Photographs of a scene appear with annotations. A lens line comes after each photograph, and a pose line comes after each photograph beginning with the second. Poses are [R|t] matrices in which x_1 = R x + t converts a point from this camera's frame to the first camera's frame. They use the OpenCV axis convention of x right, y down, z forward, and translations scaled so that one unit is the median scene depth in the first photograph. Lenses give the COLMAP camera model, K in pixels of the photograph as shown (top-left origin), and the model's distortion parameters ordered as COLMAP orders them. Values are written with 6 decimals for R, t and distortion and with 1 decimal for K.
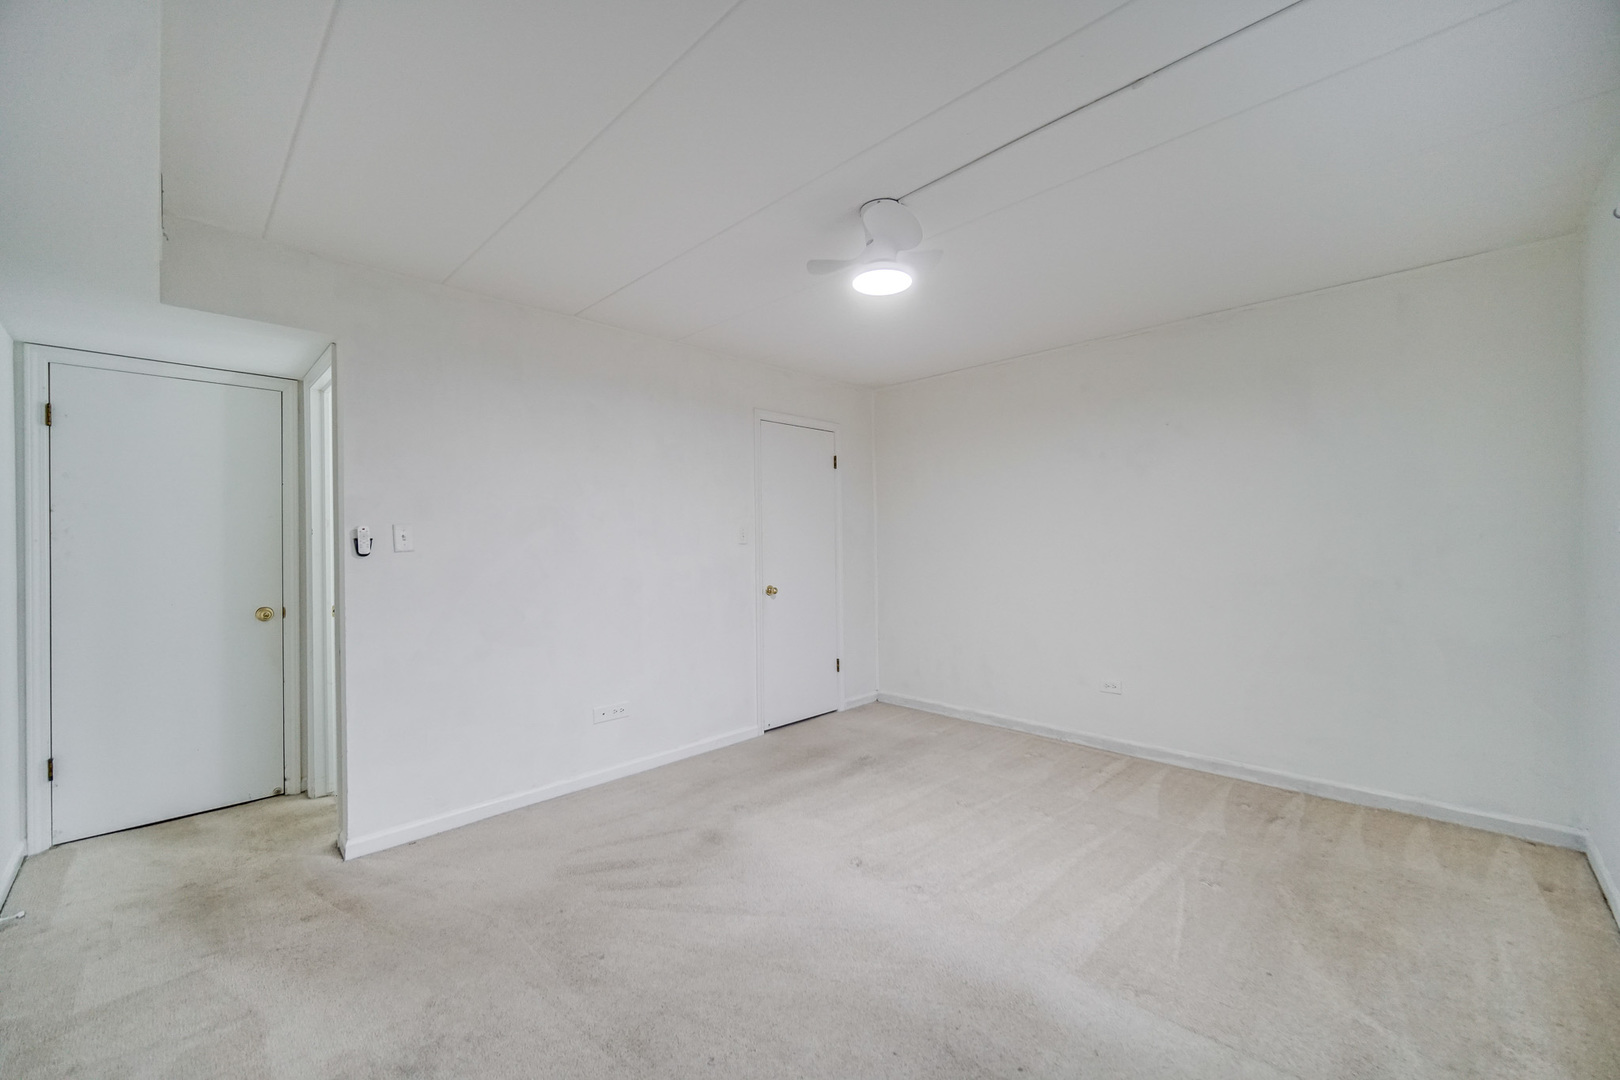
lens RADIAL K [[639.0, 0, 810.5], [0, 639.0, 537.8], [0, 0, 1]] dist [-0.002810, -0.000059]
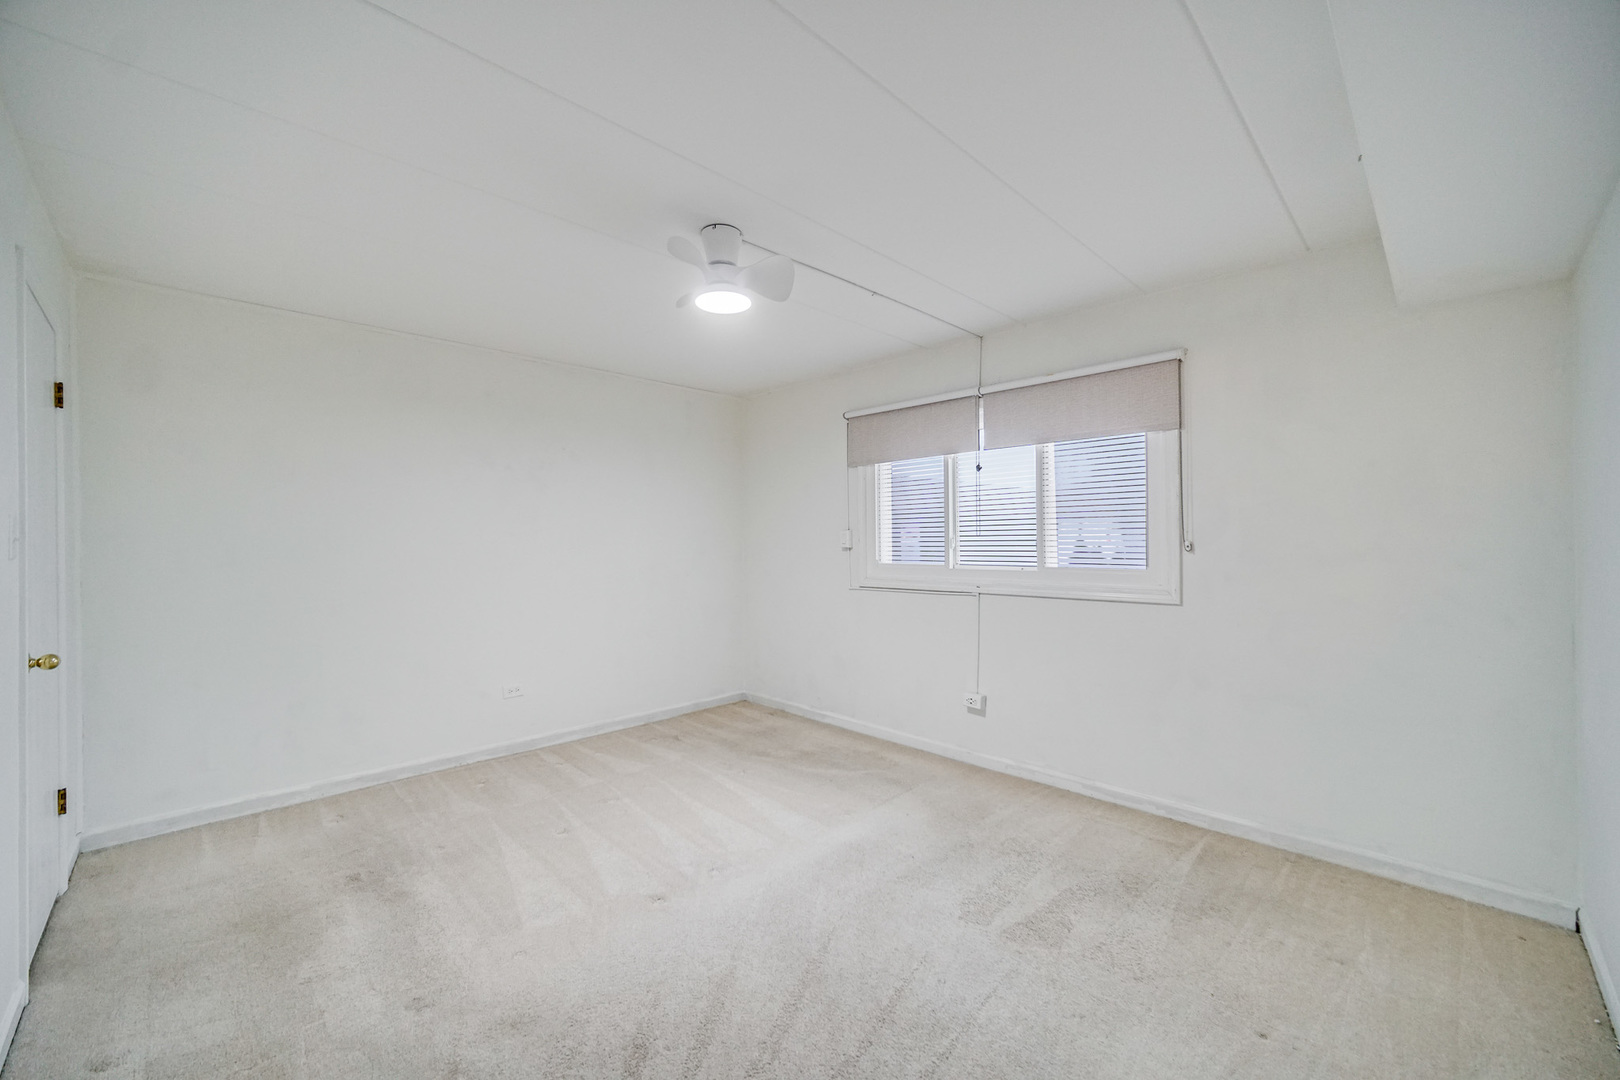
lens RADIAL K [[639.0, 0, 810.6], [0, 639.0, 544.0], [0, 0, 1]] dist [-0.002810, -0.000059]
pose [[0.007862, 0.007830, 0.999938, -0.607909], [0.003385, 0.999963, -0.007857, 0.004373], [-0.999963, 0.003447, 0.007836, 0.550086]]
